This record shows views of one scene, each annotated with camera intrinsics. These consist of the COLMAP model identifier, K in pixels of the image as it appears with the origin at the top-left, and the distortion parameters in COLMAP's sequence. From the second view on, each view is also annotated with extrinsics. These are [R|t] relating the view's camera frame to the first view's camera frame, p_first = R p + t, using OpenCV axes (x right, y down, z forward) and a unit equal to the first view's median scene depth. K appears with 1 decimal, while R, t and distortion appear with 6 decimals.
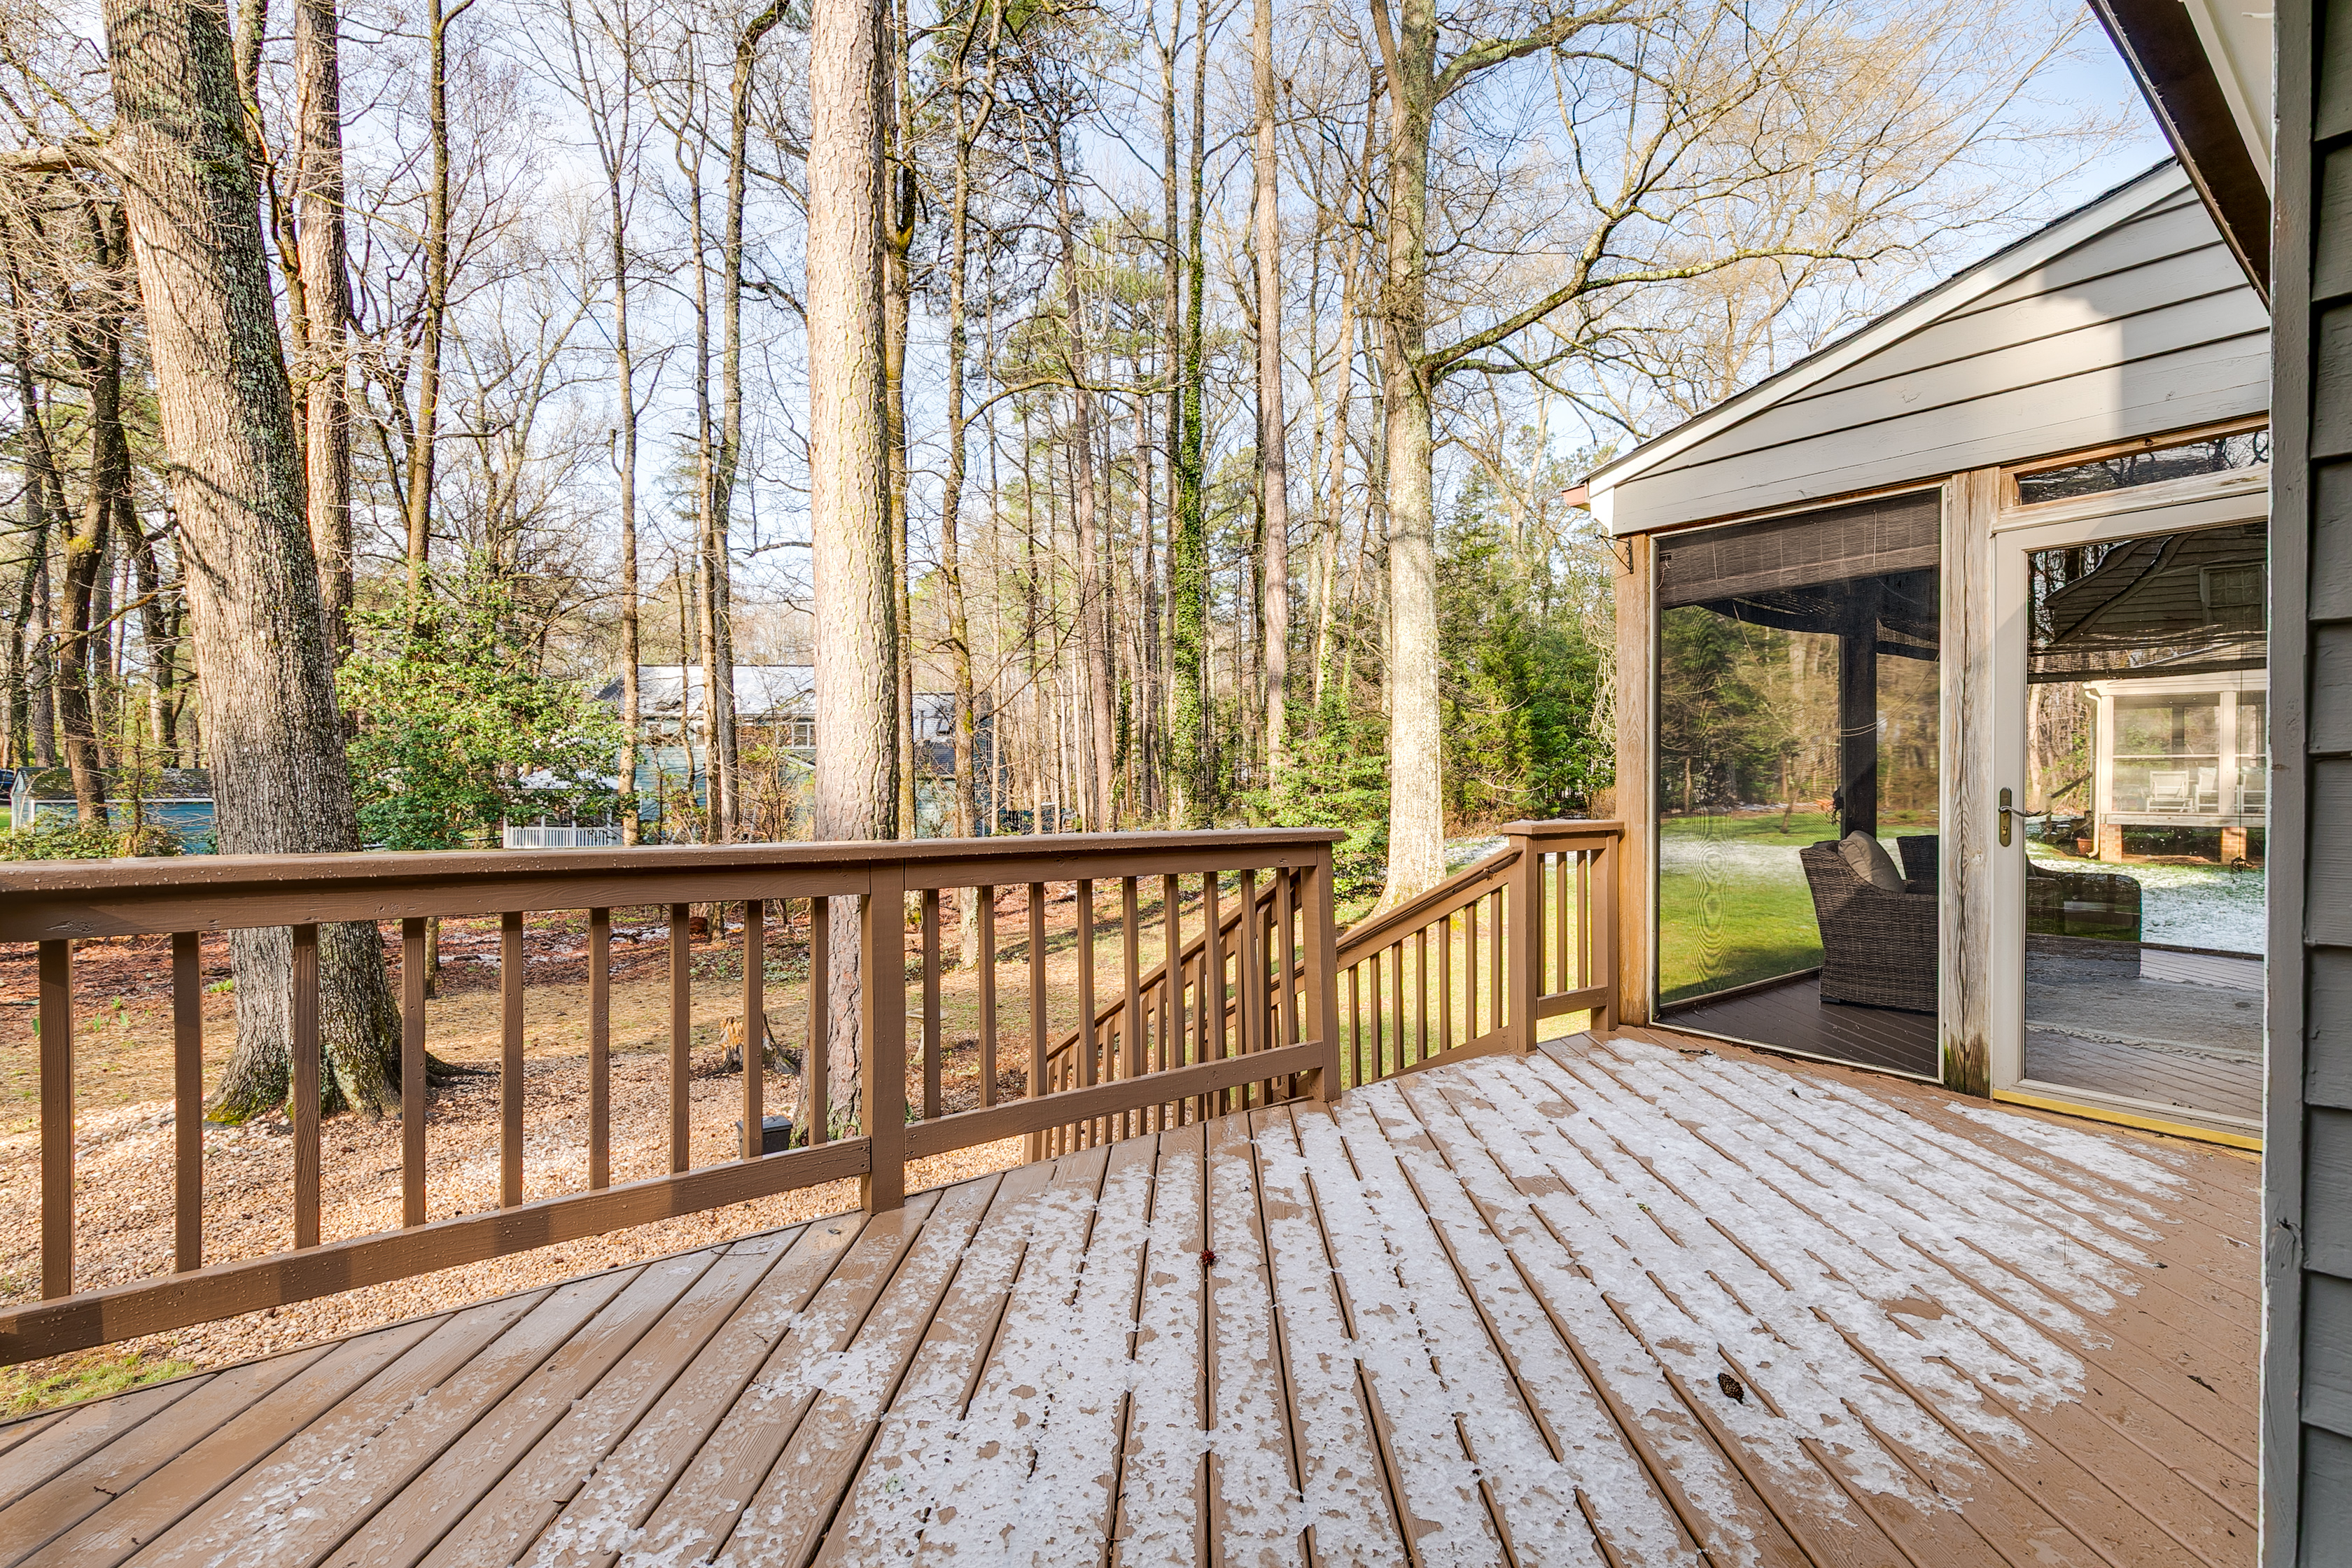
lens RADIAL K [[1052.5, 0, 1176.0], [0, 1052.5, 784.0], [0, 0, 1]] dist [0.000201, -0.000057]
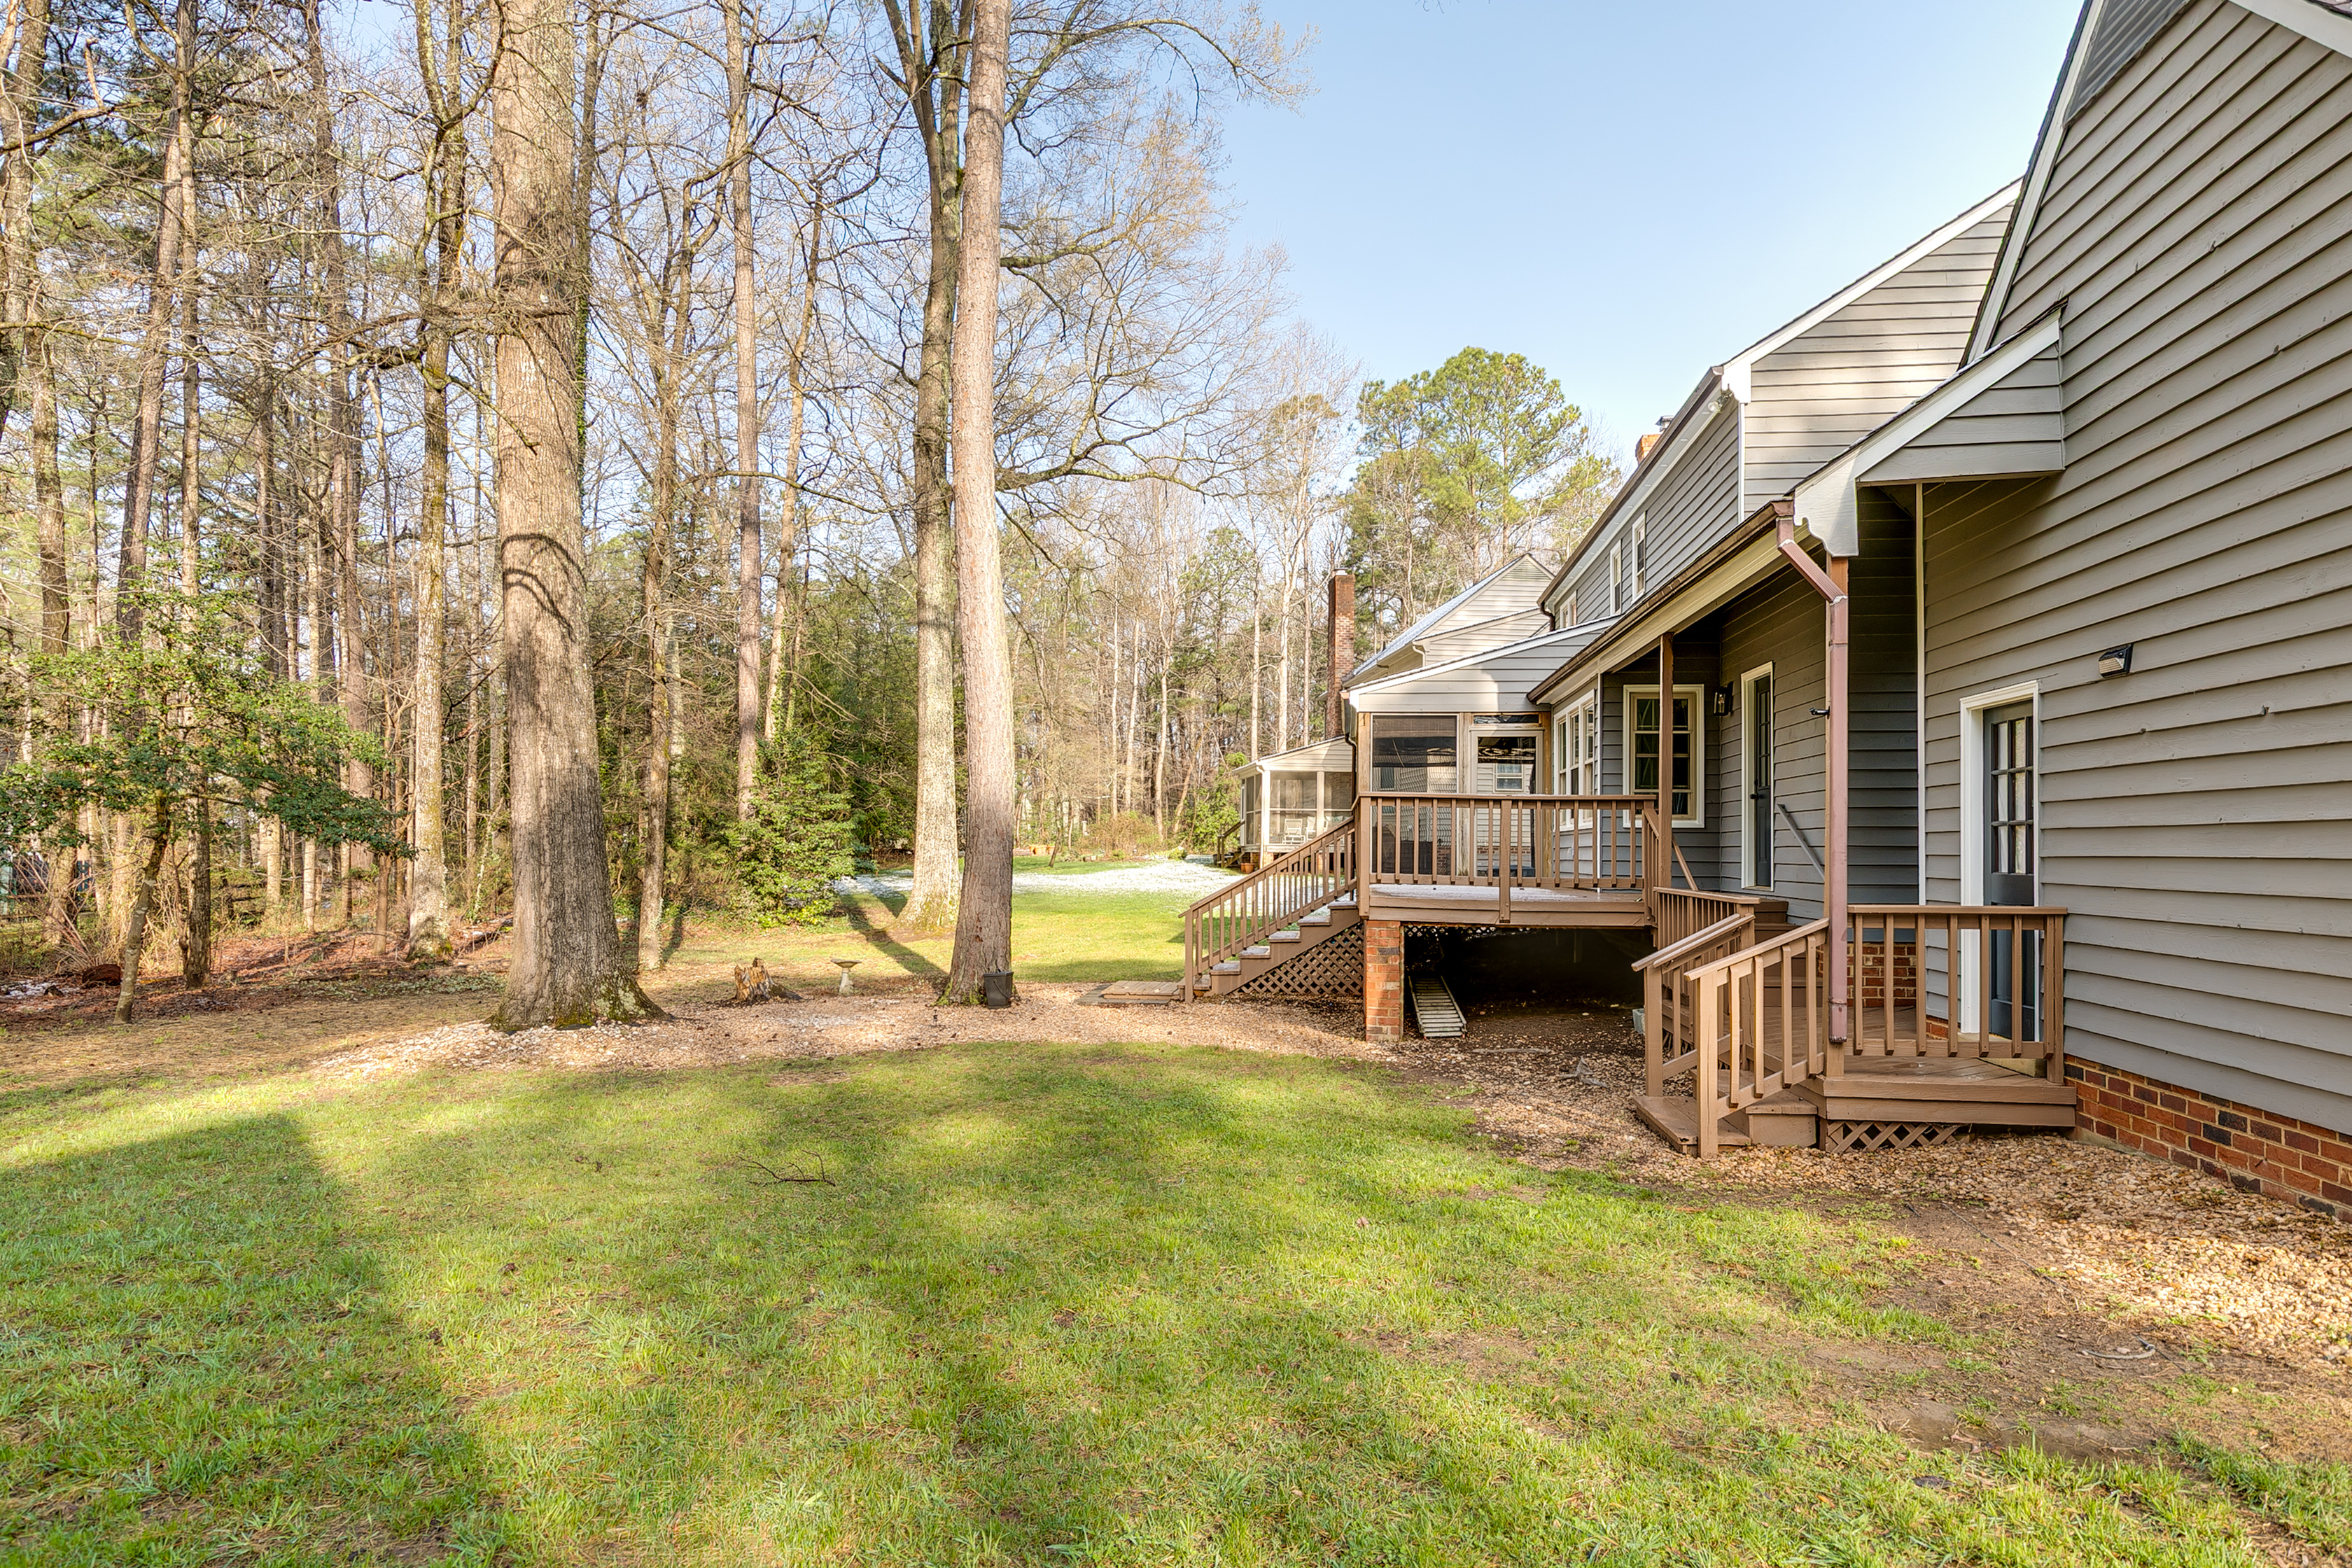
lens RADIAL K [[1259.6, 0, 1233.3], [0, 1259.6, 794.3], [0, 0, 1]] dist [-0.002731, -0.000410]
pose [[0.684494, 0.031593, 0.728333, -1.491469], [-0.000719, 0.999089, -0.042662, 0.086919], [-0.729018, 0.028678, 0.683894, -0.697187]]
